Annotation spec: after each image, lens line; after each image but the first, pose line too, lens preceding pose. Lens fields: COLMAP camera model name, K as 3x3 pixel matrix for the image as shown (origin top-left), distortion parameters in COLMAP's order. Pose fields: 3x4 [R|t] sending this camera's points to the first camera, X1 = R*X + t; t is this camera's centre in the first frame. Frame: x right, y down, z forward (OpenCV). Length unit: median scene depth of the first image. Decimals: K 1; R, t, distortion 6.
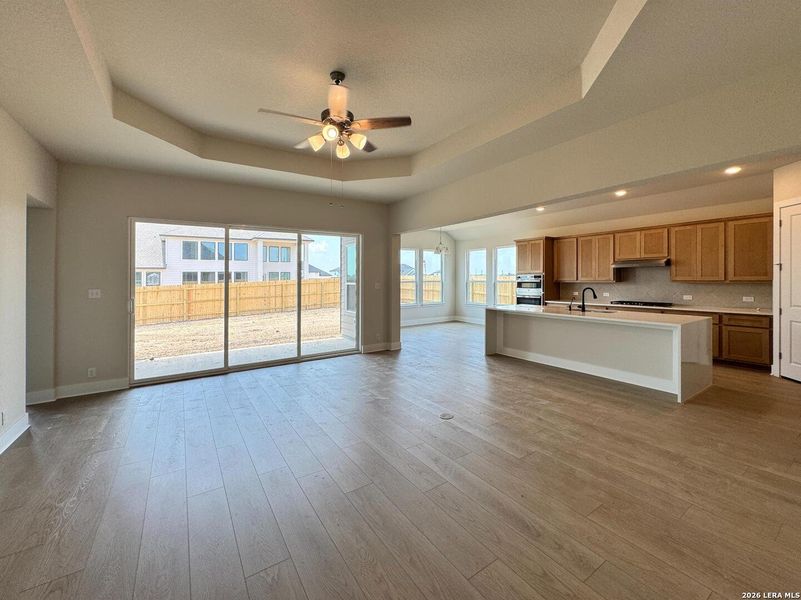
lens RADIAL K [[328.4, 0, 406.4], [0, 328.4, 279.4], [0, 0, 1]] dist [0.000329, -0.000125]
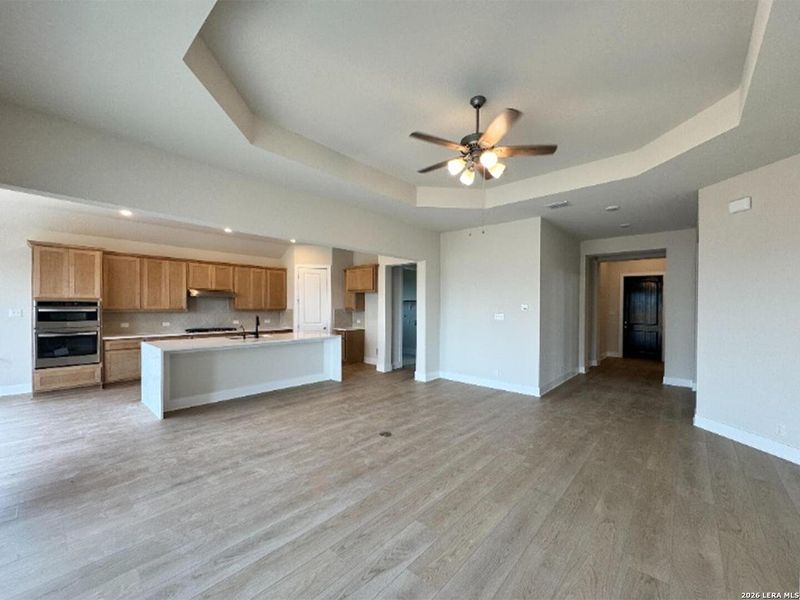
lens RADIAL K [[318.6, 0, 398.4], [0, 318.6, 309.8], [0, 0, 1]] dist [-0.000621, -0.000124]
pose [[-0.225296, -0.004492, 0.974280, -0.520673], [-0.003983, 0.999985, 0.003689, -0.000592], [-0.974282, -0.003049, -0.225310, 0.681725]]
